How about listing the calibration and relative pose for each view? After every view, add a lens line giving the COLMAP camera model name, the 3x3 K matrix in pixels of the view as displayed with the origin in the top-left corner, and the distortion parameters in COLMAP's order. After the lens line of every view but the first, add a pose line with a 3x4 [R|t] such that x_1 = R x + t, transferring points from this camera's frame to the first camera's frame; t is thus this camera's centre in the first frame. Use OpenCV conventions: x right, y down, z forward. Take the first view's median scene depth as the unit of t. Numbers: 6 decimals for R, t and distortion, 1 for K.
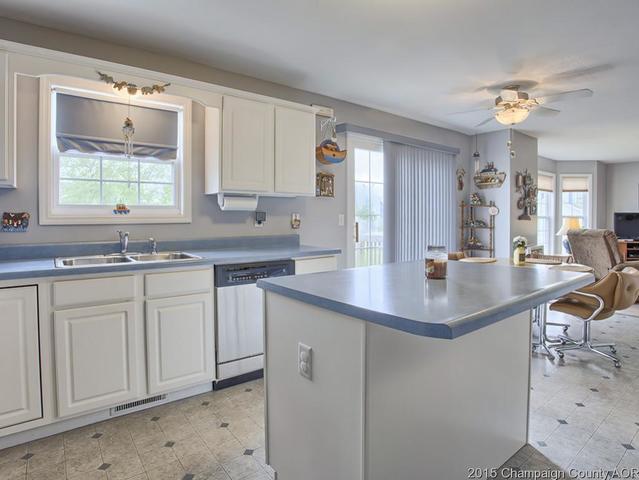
lens RADIAL K [[365.1, 0, 319.3], [0, 365.1, 224.4], [0, 0, 1]] dist [-0.035750, -0.000110]
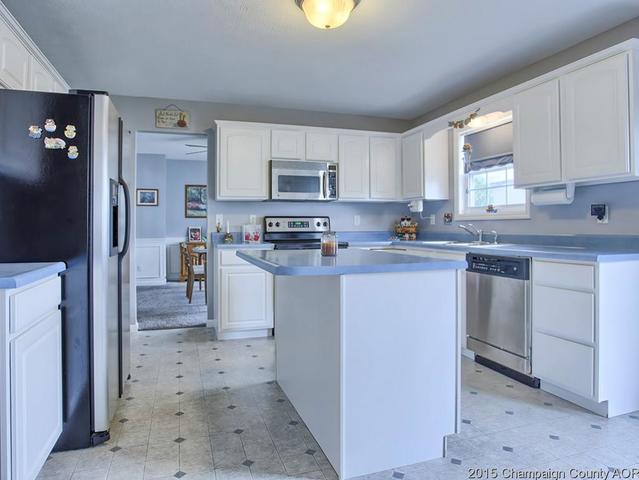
lens RADIAL K [[409.3, 0, 310.5], [0, 409.3, 221.6], [0, 0, 1]] dist [-0.041342, 0.000900]
pose [[-0.325698, -0.005414, -0.945458, 1.045614], [-0.008619, 0.999959, -0.002757, 0.013939], [0.945435, 0.007251, -0.325731, 0.850178]]
